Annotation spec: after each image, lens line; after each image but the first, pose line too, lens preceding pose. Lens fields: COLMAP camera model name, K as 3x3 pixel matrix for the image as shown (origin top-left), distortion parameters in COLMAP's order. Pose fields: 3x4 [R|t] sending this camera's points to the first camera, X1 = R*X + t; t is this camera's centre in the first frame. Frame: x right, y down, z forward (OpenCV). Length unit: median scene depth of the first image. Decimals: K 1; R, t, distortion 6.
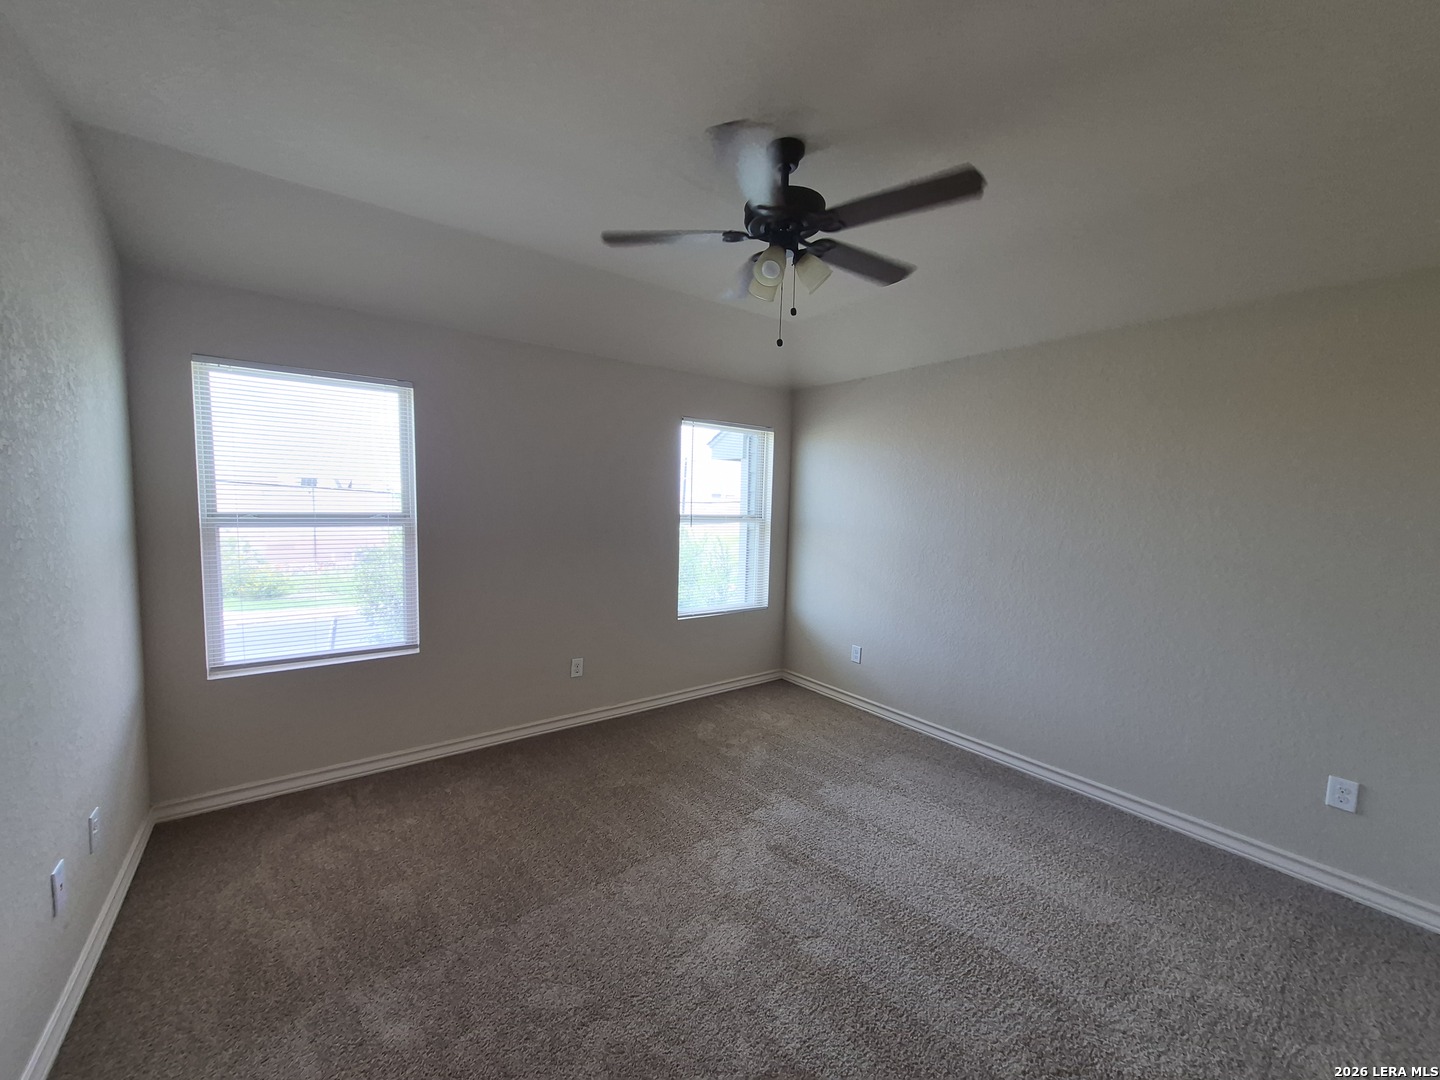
lens RADIAL K [[567.2, 0, 712.7], [0, 567.2, 547.0], [0, 0, 1]] dist [0.008354, -0.000576]
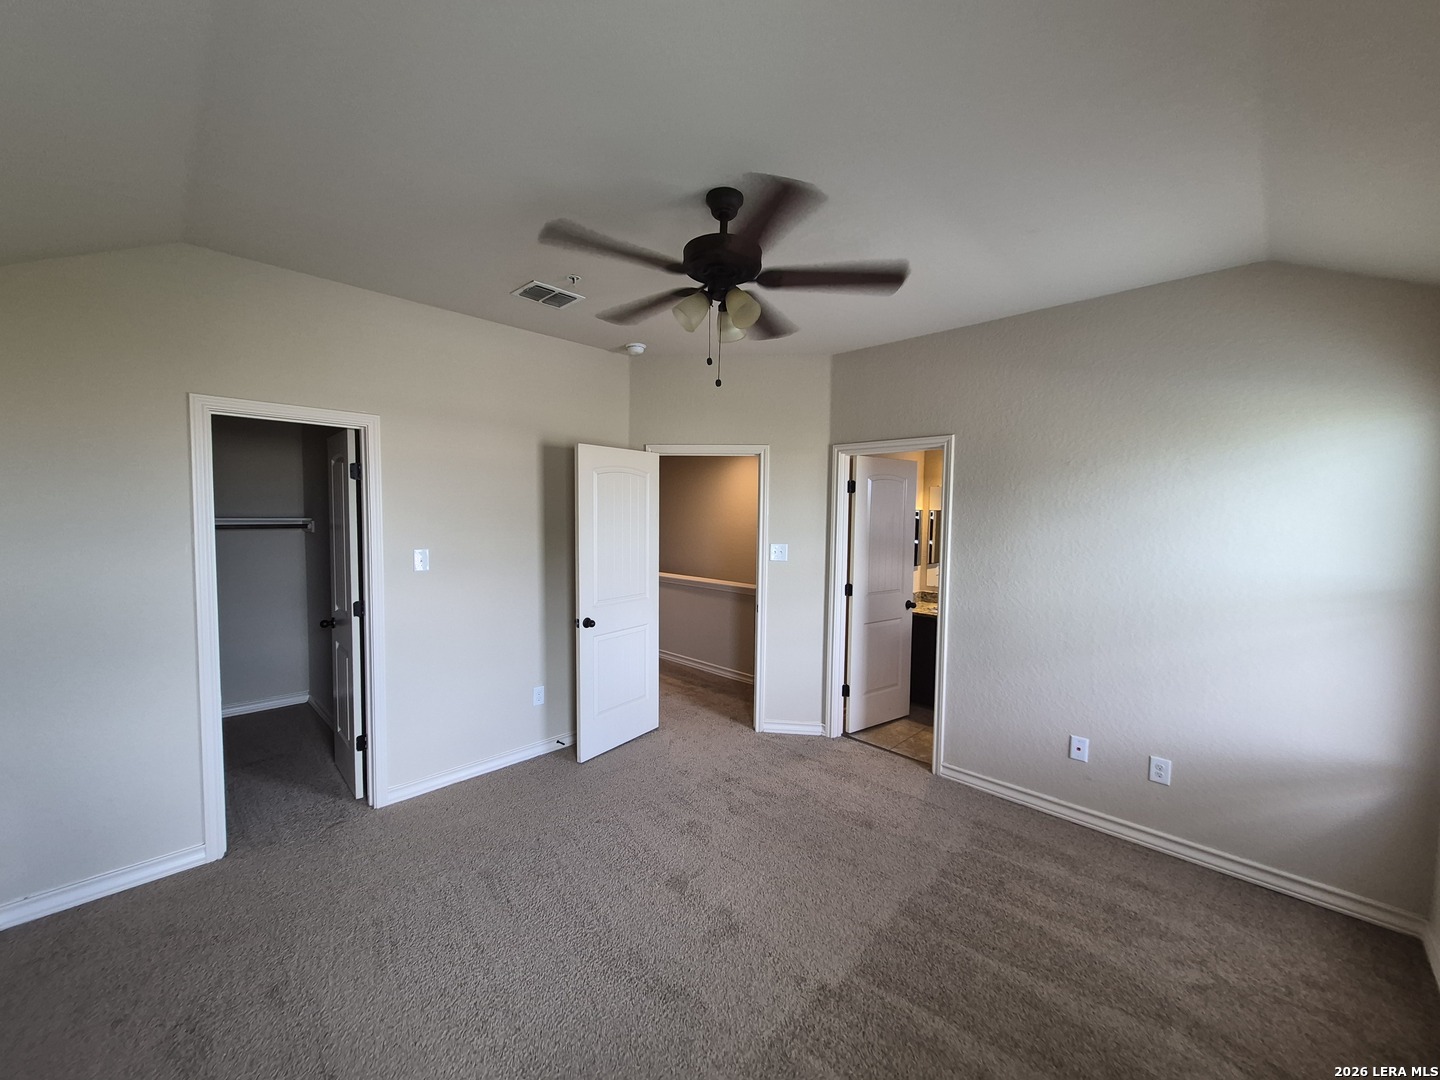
lens RADIAL K [[567.2, 0, 712.7], [0, 567.2, 547.0], [0, 0, 1]] dist [0.008354, -0.000576]
pose [[-0.989914, -0.038183, -0.136425, 0.142092], [-0.059892, 0.985499, 0.158759, -0.110901], [0.128384, 0.165328, -0.977847, 1.103310]]
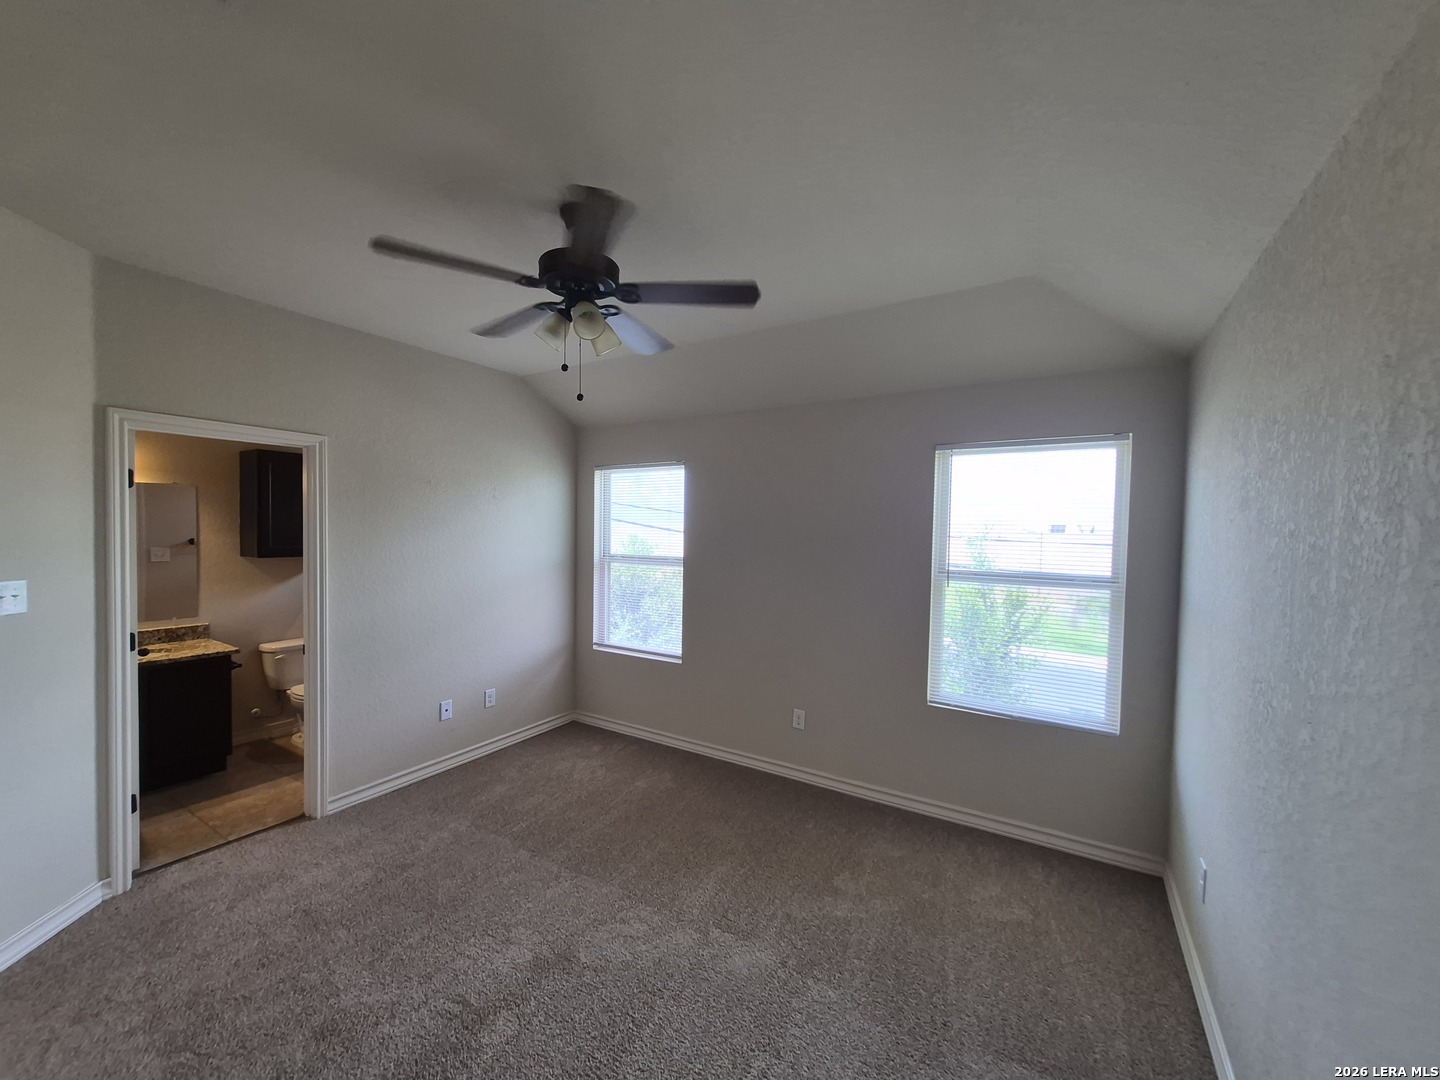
lens RADIAL K [[567.2, 0, 712.7], [0, 567.2, 547.0], [0, 0, 1]] dist [0.008354, -0.000576]
pose [[0.363375, -0.004783, -0.931631, 0.620526], [-0.096129, 0.994457, -0.042600, -0.026250], [0.926670, 0.105037, 0.360901, 0.481891]]
